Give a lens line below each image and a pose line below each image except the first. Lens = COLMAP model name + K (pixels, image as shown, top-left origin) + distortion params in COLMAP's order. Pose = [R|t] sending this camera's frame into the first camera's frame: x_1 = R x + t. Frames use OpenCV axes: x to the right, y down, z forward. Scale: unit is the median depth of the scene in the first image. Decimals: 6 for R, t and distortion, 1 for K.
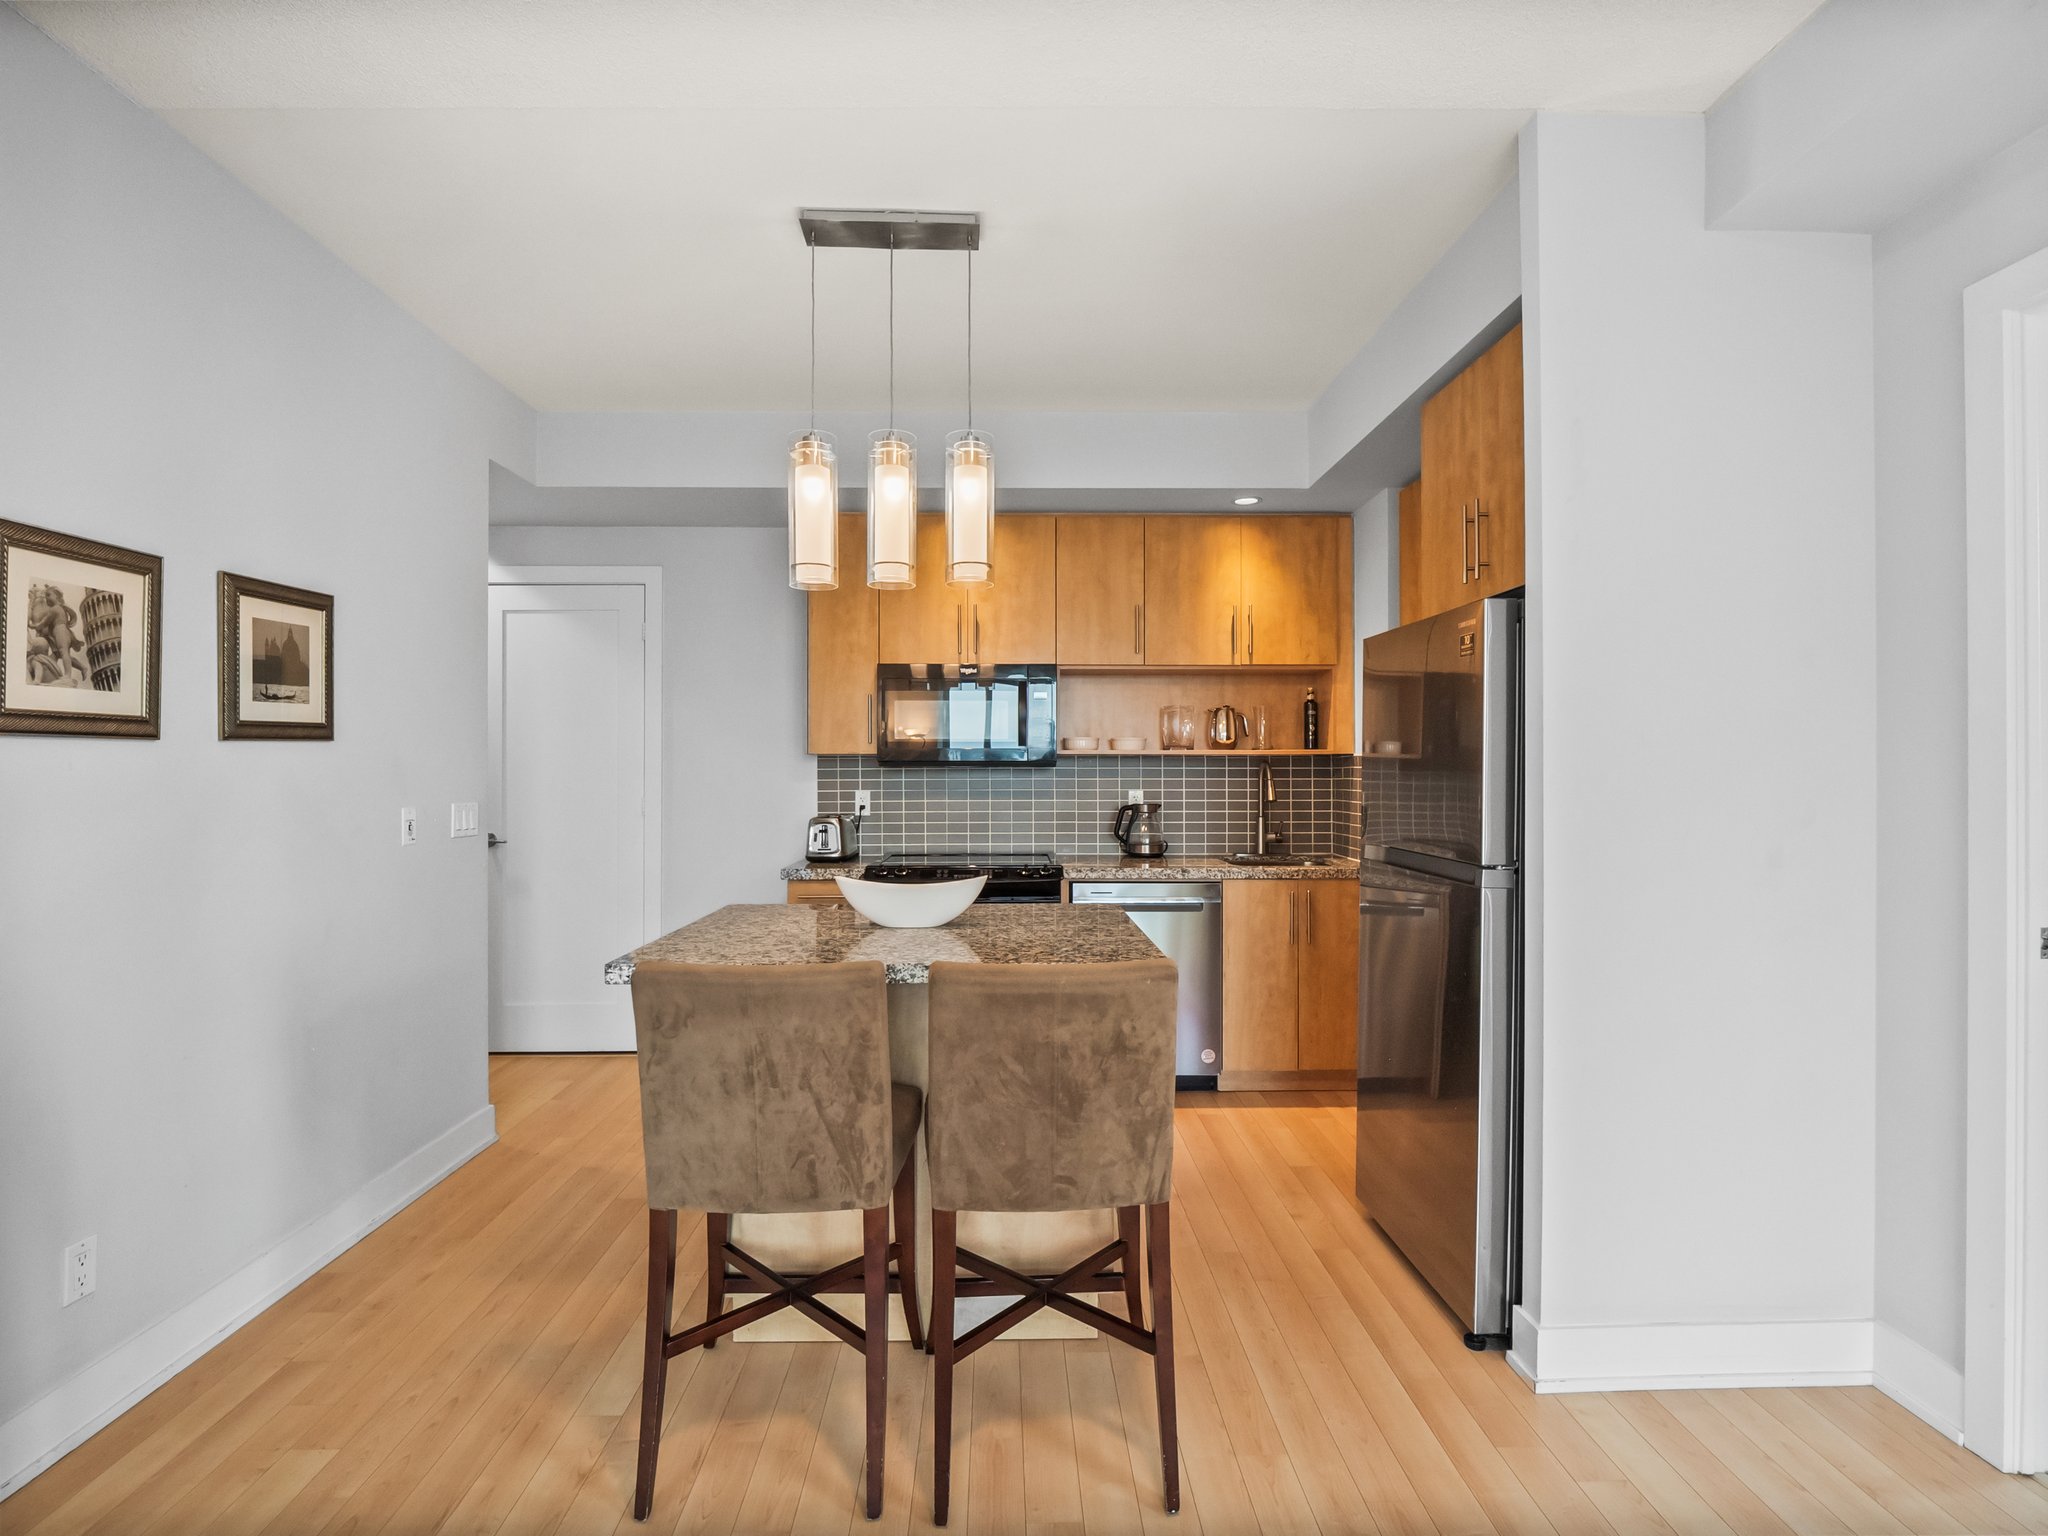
lens RADIAL K [[995.8, 0, 1028.0], [0, 995.8, 764.7], [0, 0, 1]] dist [-0.001170, -0.000584]
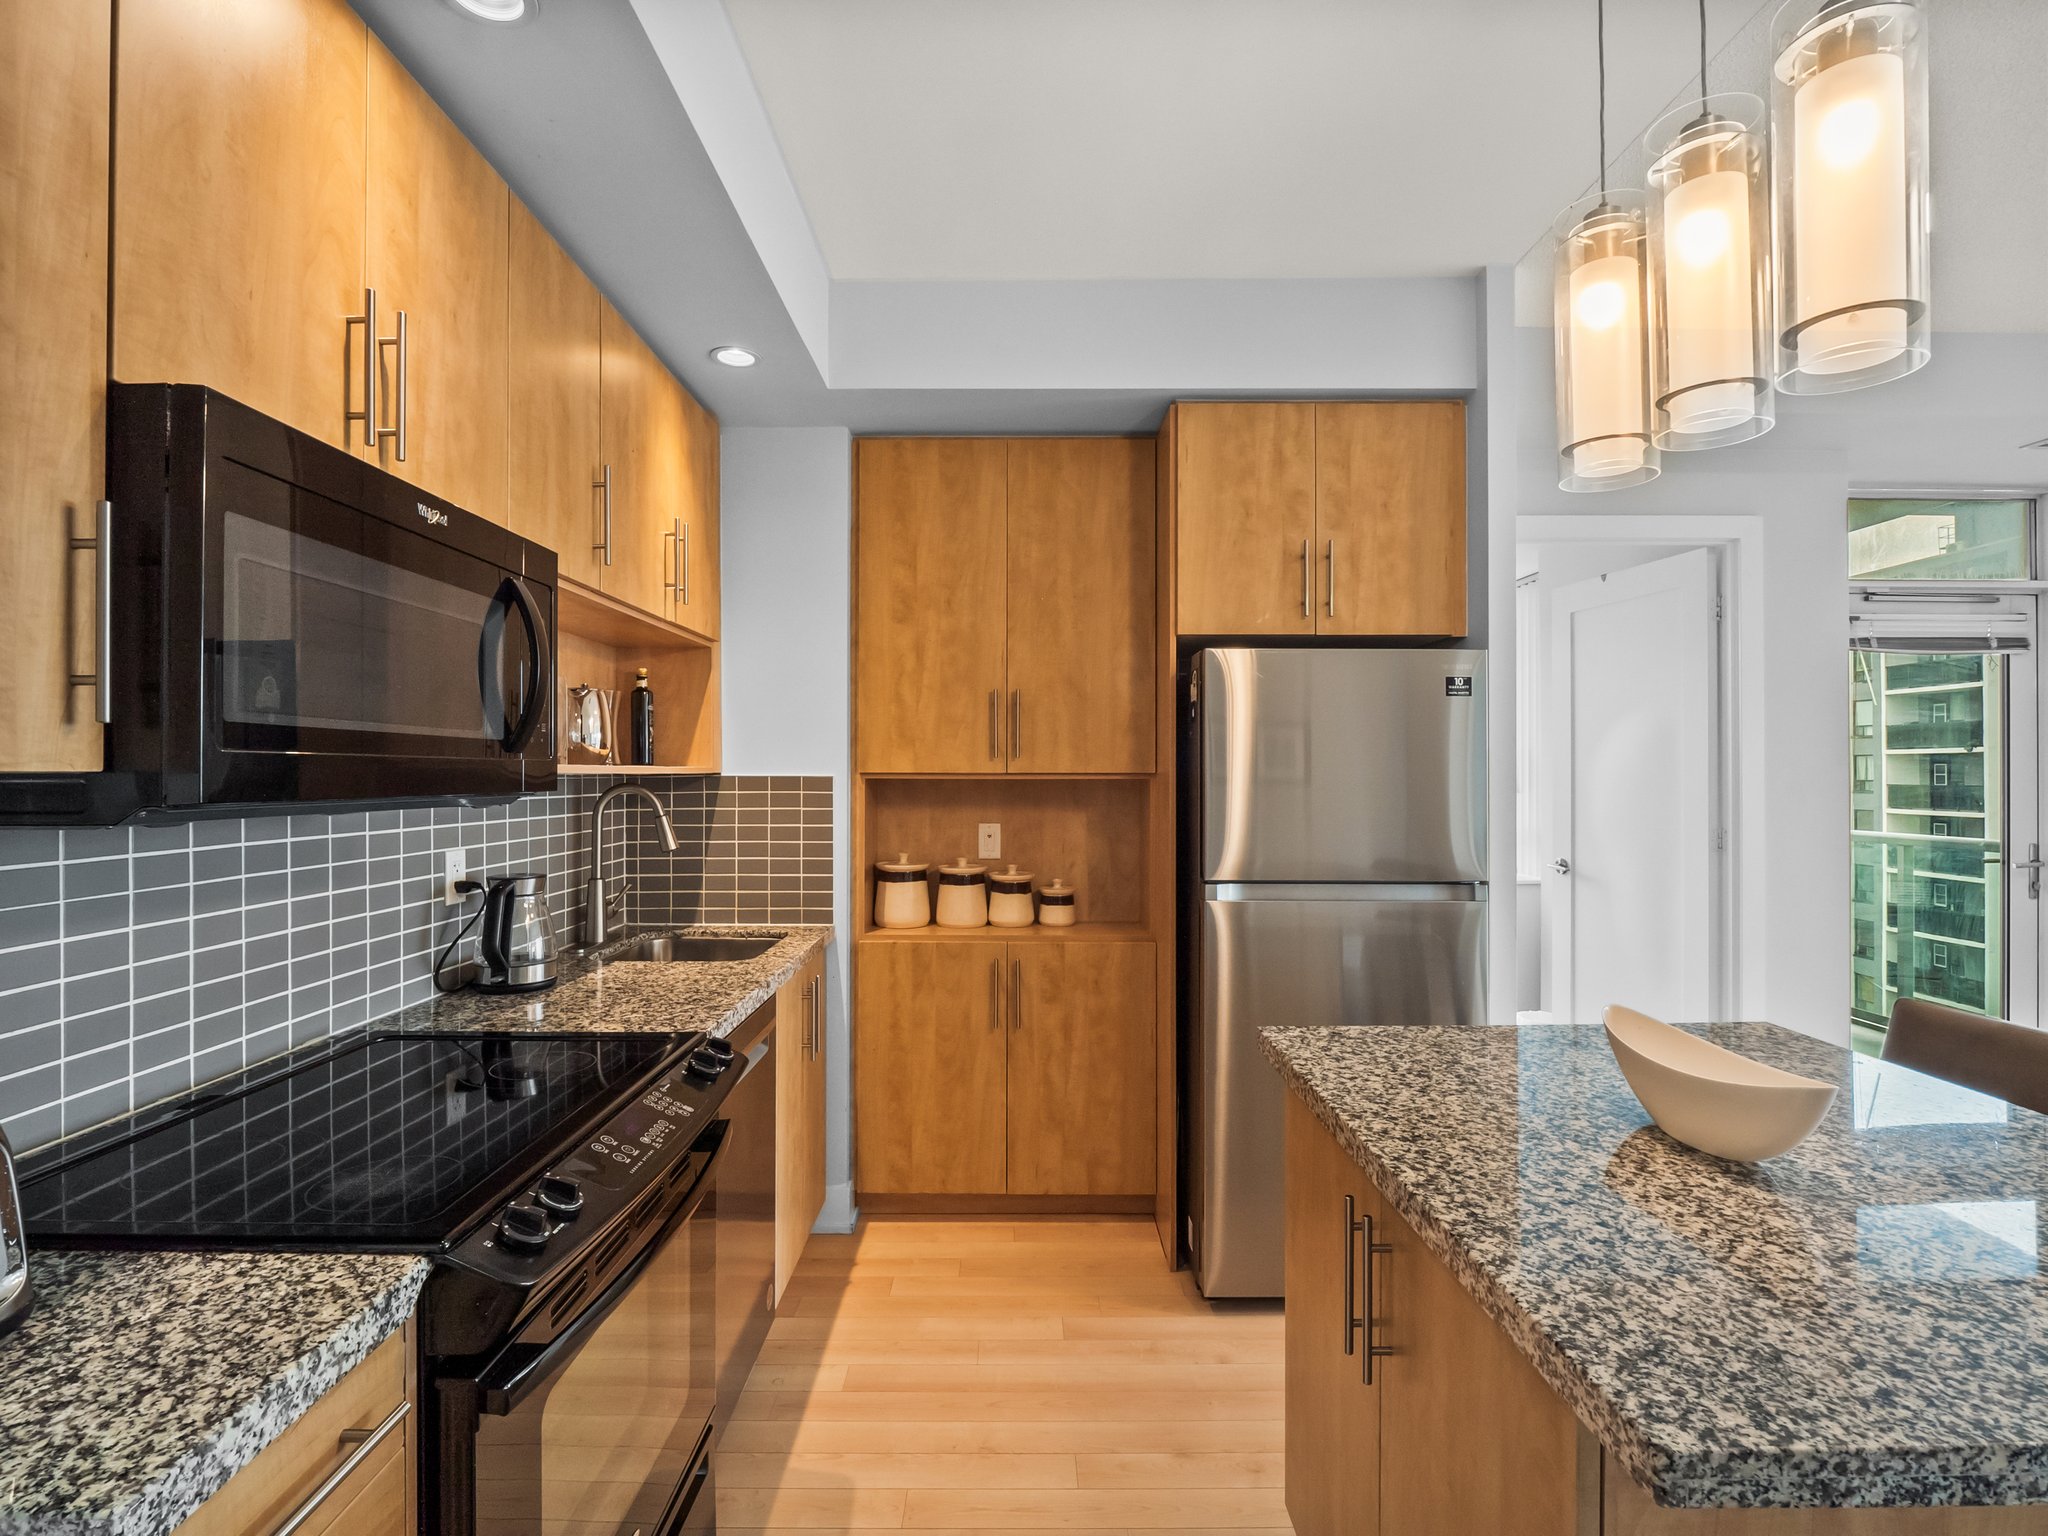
lens RADIAL K [[994.1, 0, 1009.4], [0, 994.1, 764.5], [0, 0, 1]] dist [-0.002732, -0.004707]
pose [[0.032251, 0.008882, 0.999440, -0.354249], [-0.002808, 0.999957, -0.008796, -0.010921], [-0.999476, -0.002523, 0.032275, 0.758781]]
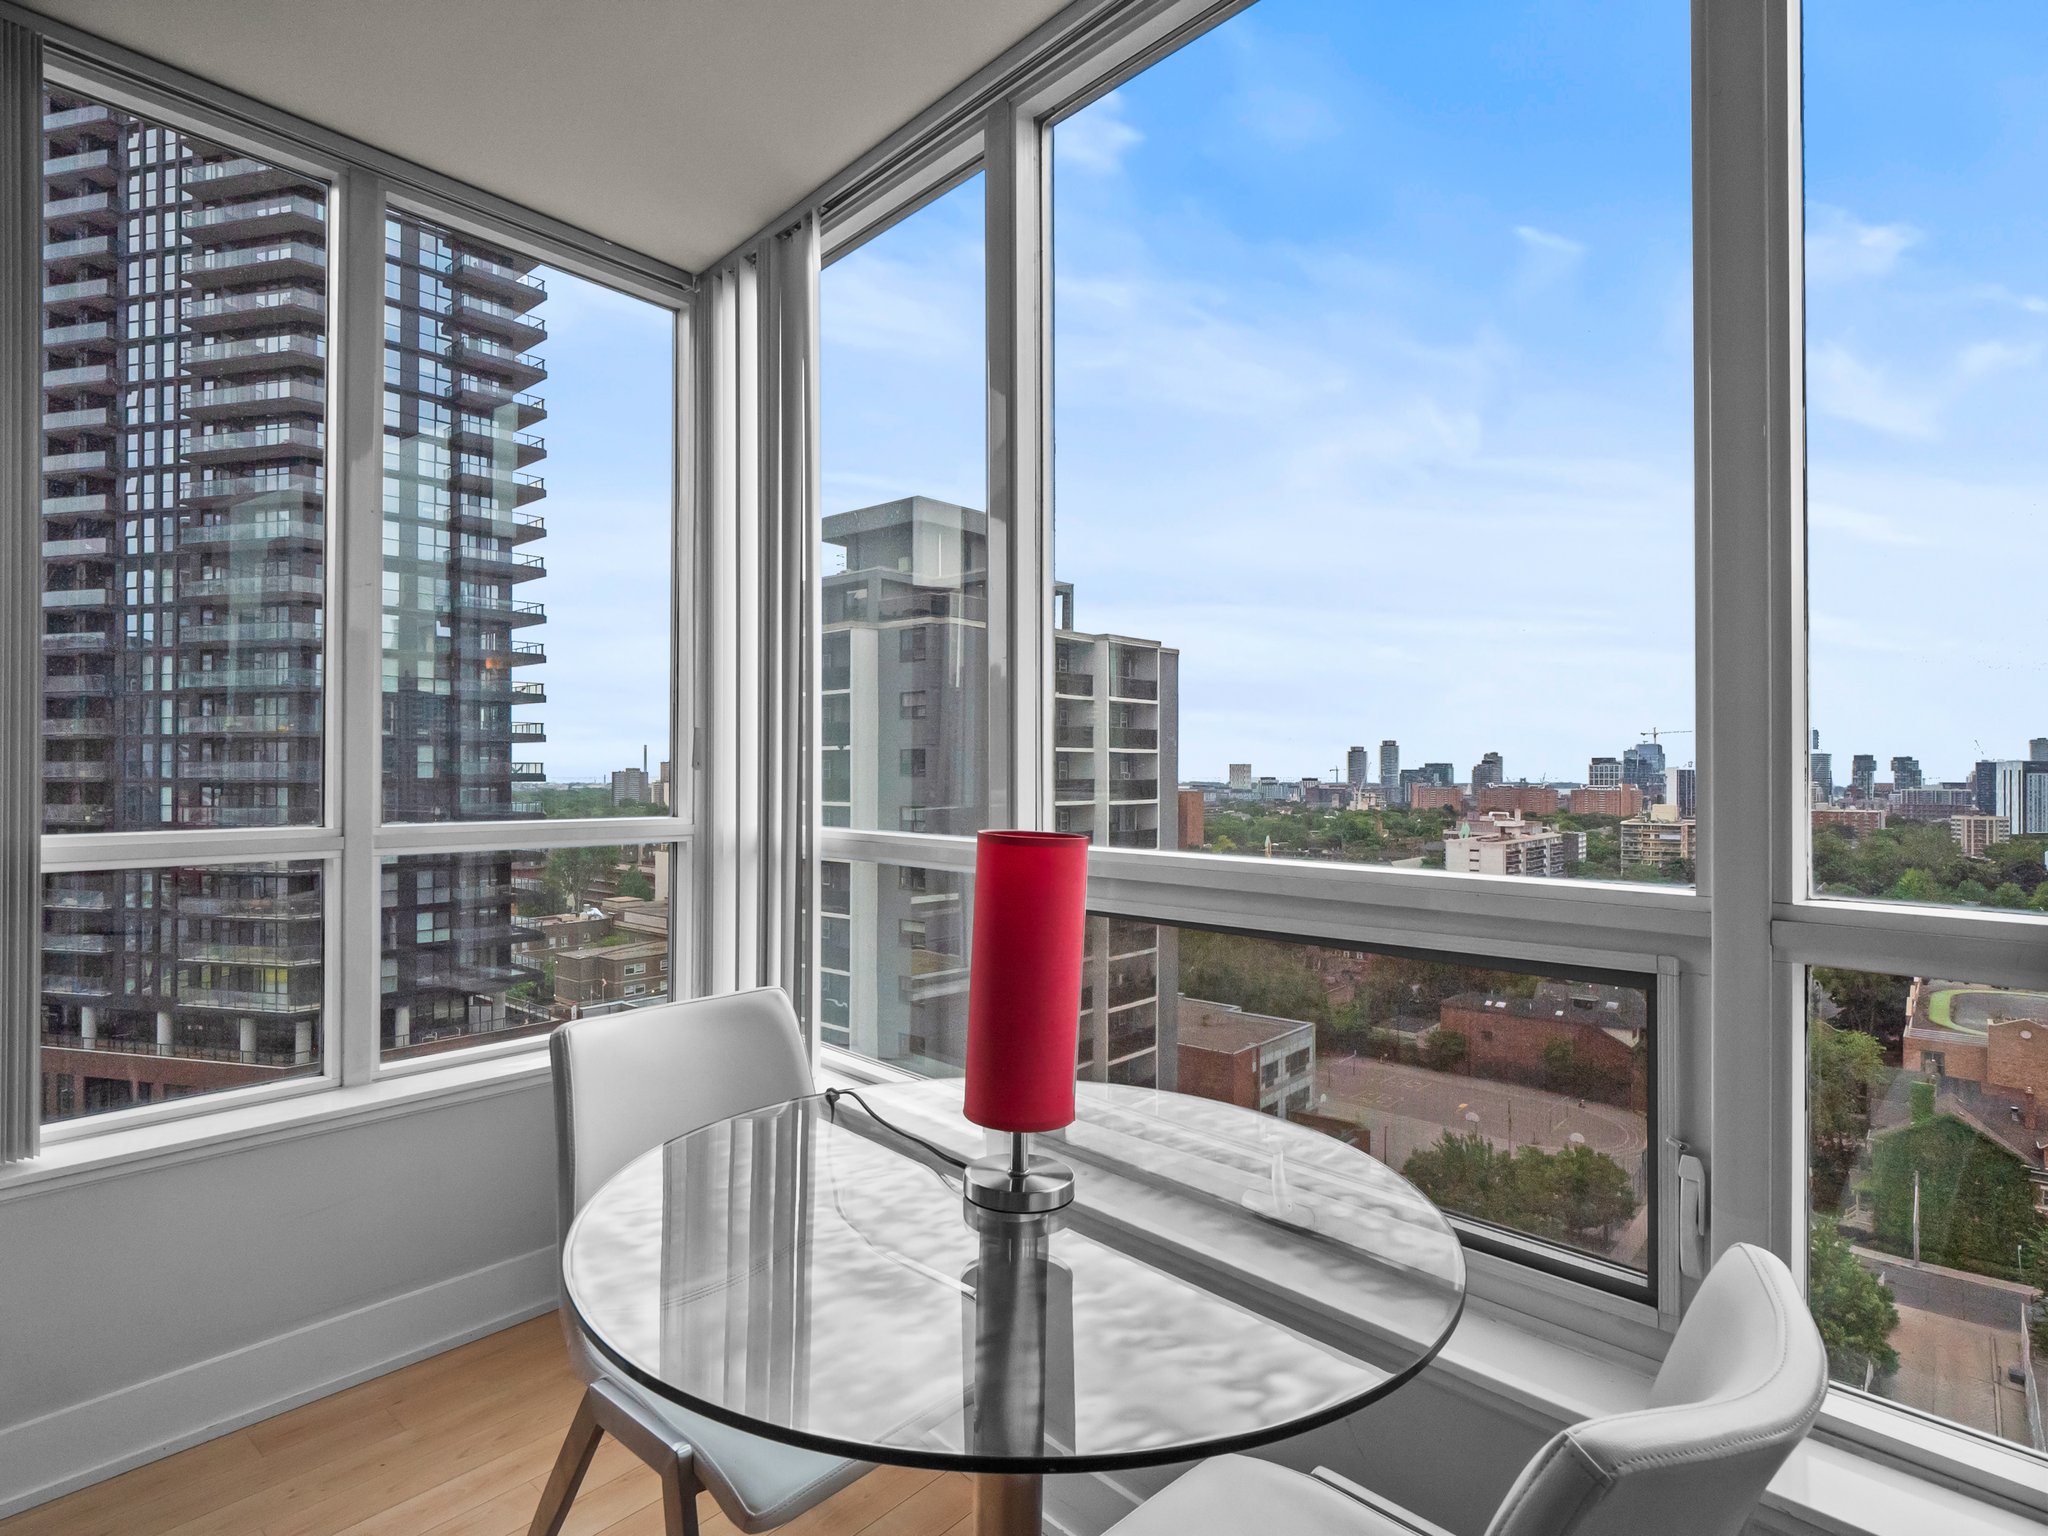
lens RADIAL K [[1075.5, 0, 1020.5], [0, 1075.5, 771.0], [0, 0, 1]] dist [-0.011475, 0.002623]
pose [[-0.741818, 0.001325, 0.670600, -0.022975], [-0.001519, 0.999992, -0.003655, 0.026441], [-0.670600, -0.003730, -0.741810, -0.559785]]
